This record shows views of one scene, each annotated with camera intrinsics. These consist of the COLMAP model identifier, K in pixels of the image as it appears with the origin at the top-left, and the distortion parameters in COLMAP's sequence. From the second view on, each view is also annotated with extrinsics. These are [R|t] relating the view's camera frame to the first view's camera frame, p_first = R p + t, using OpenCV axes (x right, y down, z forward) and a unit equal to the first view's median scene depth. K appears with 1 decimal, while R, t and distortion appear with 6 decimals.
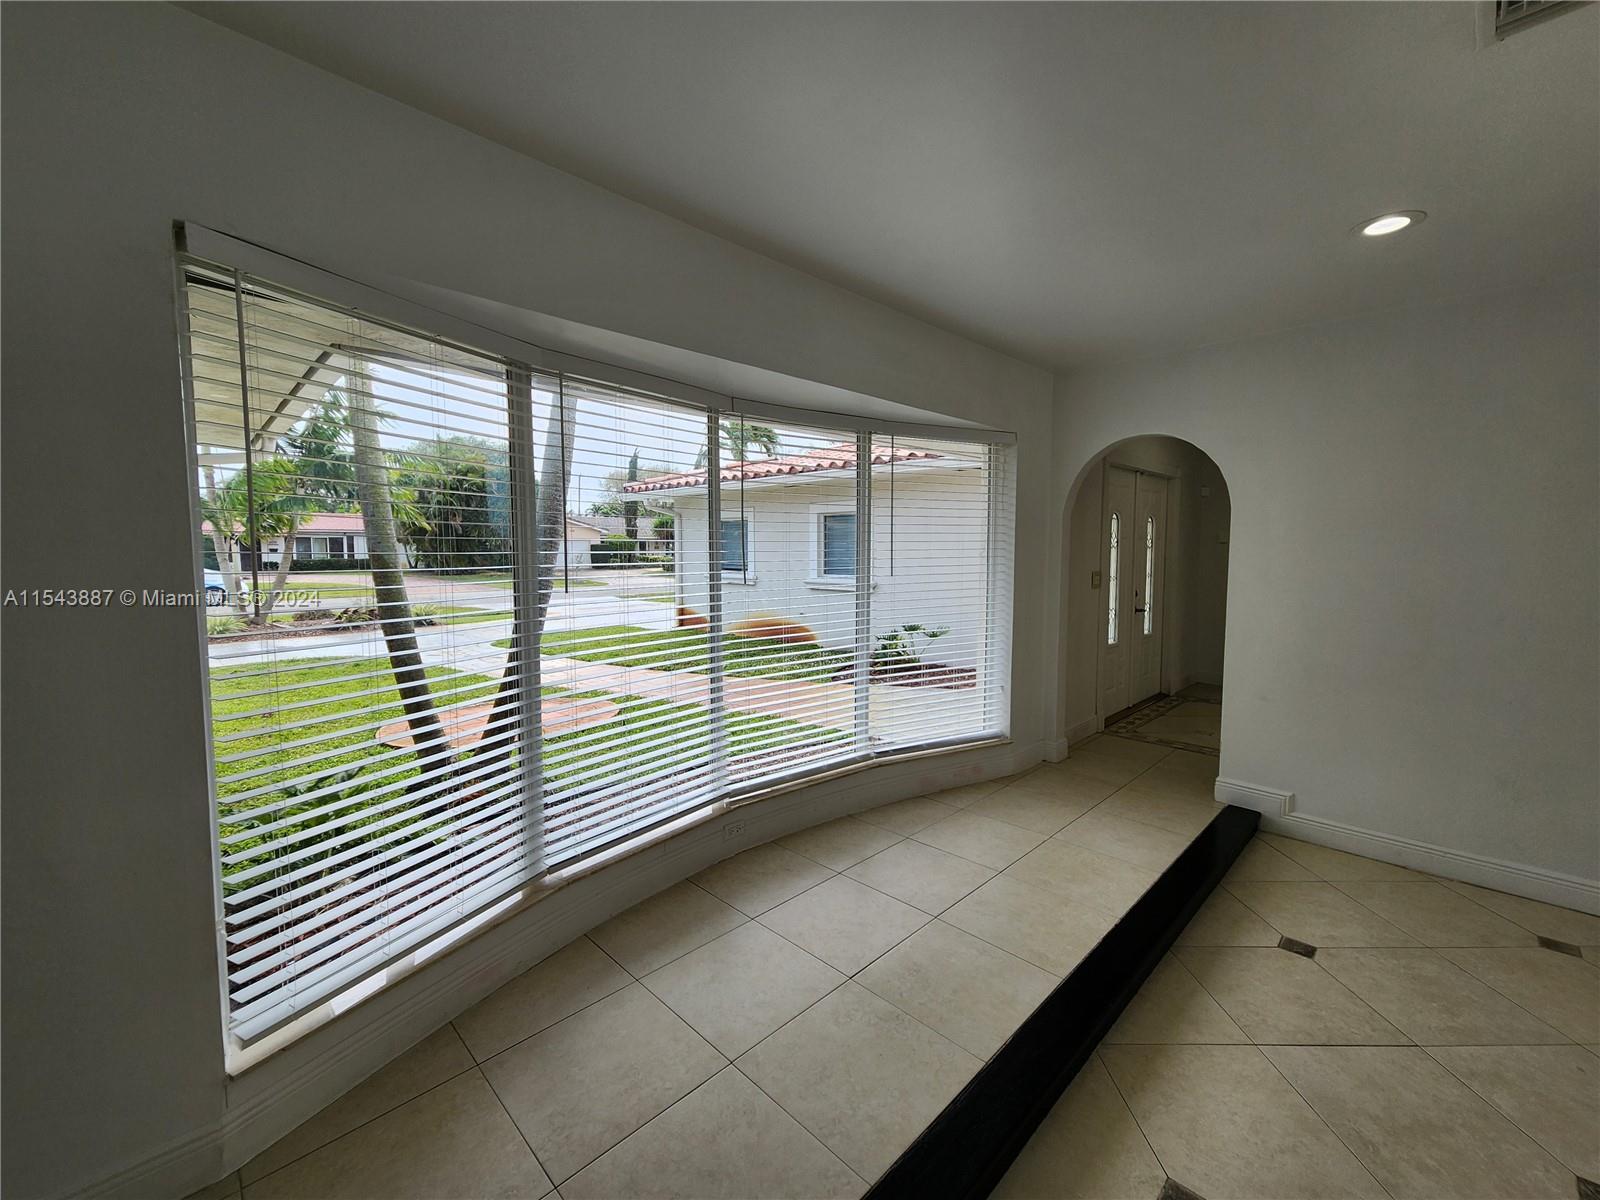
lens RADIAL K [[655.3, 0, 803.5], [0, 655.3, 603.6], [0, 0, 1]] dist [0.006254, -0.002983]
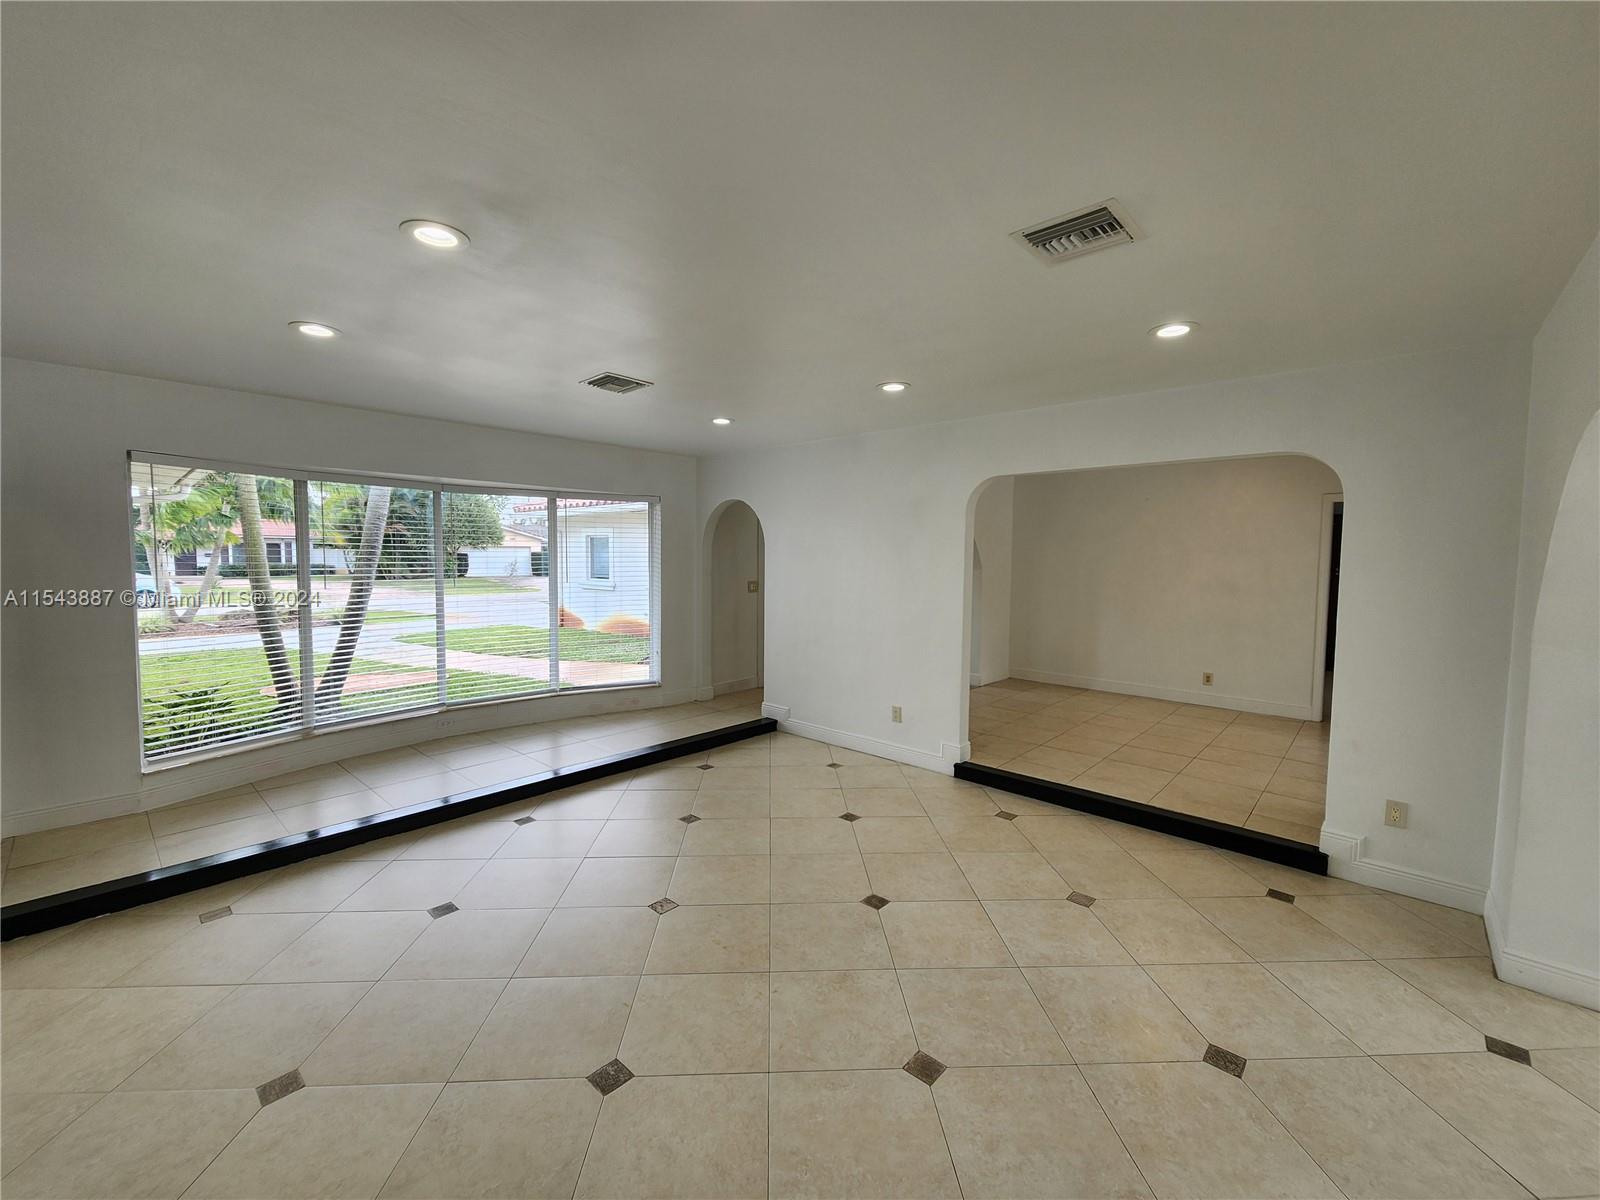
lens RADIAL K [[655.3, 0, 812.8], [0, 655.3, 601.2], [0, 0, 1]] dist [0.006254, -0.002983]
pose [[0.998119, 0.003691, 0.061187, 0.192663], [-0.002814, 0.999892, -0.014427, 0.007717], [-0.061234, 0.014228, 0.998022, -0.211776]]
